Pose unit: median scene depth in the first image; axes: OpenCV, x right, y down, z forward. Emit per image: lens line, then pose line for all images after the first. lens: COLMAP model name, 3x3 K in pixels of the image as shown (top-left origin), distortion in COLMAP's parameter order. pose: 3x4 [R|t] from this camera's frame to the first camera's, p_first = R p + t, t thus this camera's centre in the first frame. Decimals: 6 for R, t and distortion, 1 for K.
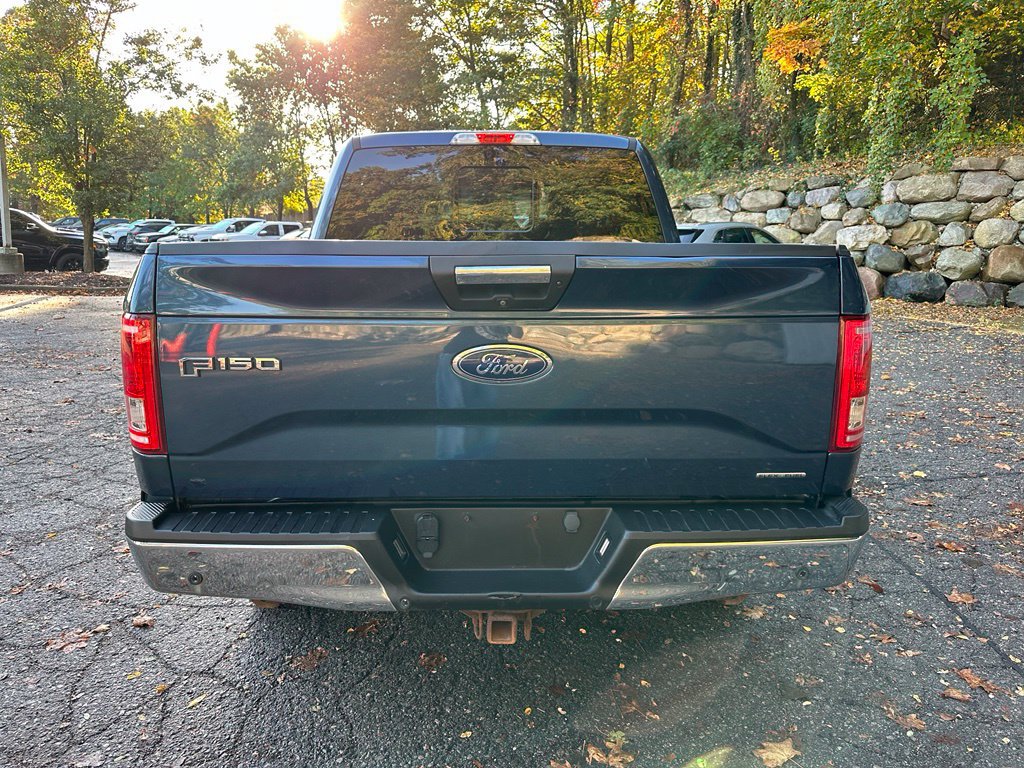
lens RADIAL K [[723.9, 0, 508.7], [0, 723.9, 380.6], [0, 0, 1]] dist [0.024081, -0.027669]
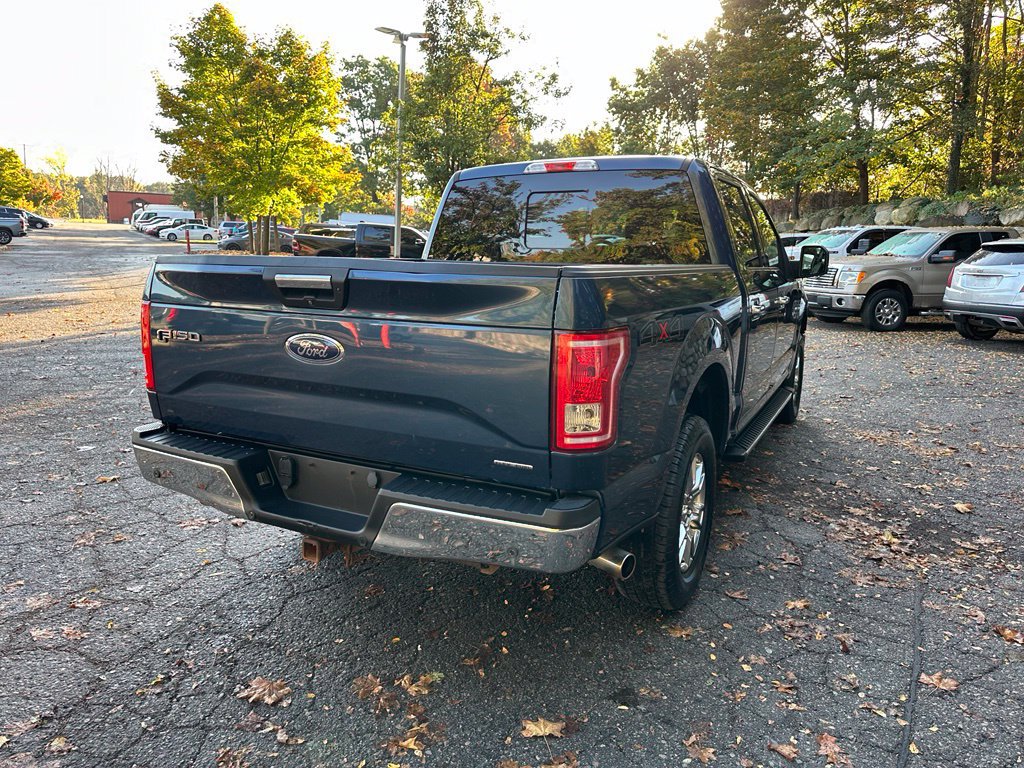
lens RADIAL K [[723.9, 0, 506.8], [0, 723.9, 378.4], [0, 0, 1]] dist [0.024081, -0.027669]
pose [[0.875669, 0.093065, -0.473860, 0.099182], [-0.103324, 0.994638, 0.004407, -0.001118], [0.471729, 0.045101, 0.880589, -0.001123]]
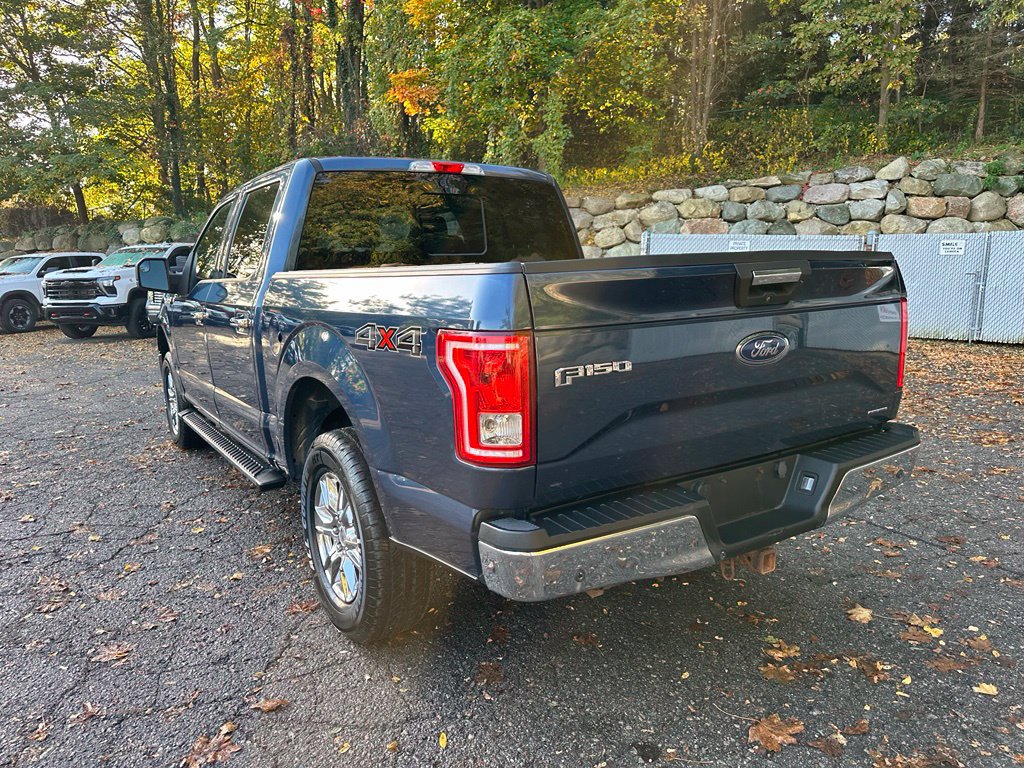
lens RADIAL K [[723.9, 0, 502.3], [0, 723.9, 393.5], [0, 0, 1]] dist [0.024081, -0.027669]
pose [[0.856971, -0.112998, 0.502824, -0.110913], [0.125415, 0.992062, 0.009197, -0.001613], [-0.499872, 0.055180, 0.864340, 0.013693]]
